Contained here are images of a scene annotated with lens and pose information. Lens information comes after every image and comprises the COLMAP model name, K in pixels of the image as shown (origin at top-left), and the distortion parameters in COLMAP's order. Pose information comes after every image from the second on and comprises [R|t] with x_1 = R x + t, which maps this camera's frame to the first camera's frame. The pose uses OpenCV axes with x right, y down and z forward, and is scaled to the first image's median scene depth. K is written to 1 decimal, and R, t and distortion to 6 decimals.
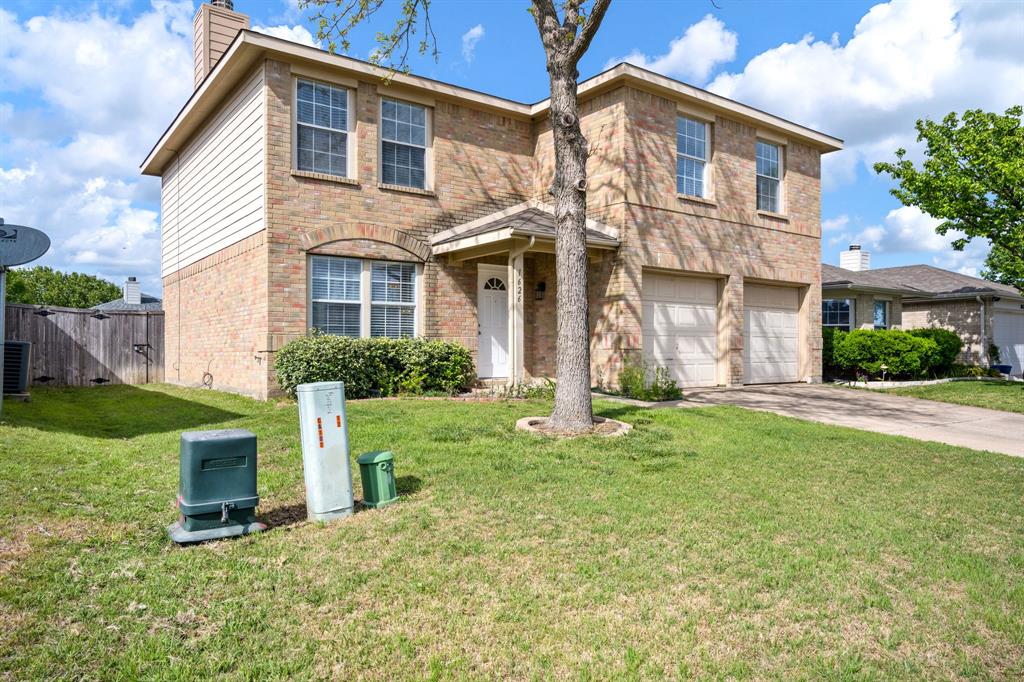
lens RADIAL K [[678.9, 0, 512.0], [0, 678.9, 341.0], [0, 0, 1]] dist [0.034486, -0.000032]
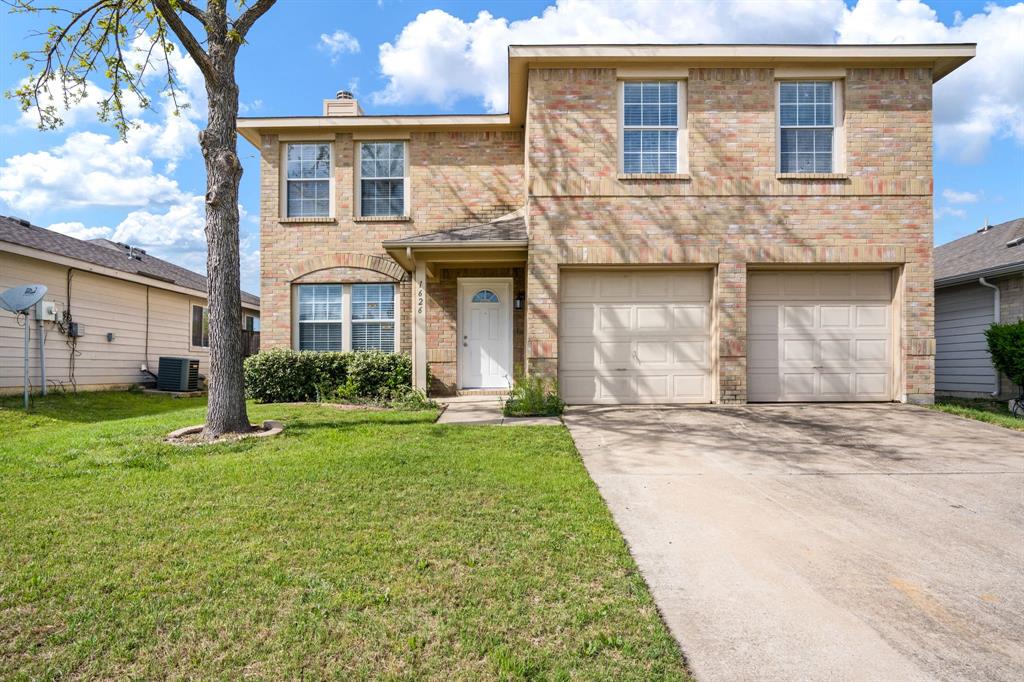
lens RADIAL K [[599.6, 0, 511.7], [0, 599.6, 359.5], [0, 0, 1]] dist [0.002886, 0.001786]
pose [[0.803958, -0.011495, -0.594576, 0.579878], [0.014335, 0.999897, 0.000052, 0.012368], [0.594514, -0.008566, 0.804040, 0.317371]]
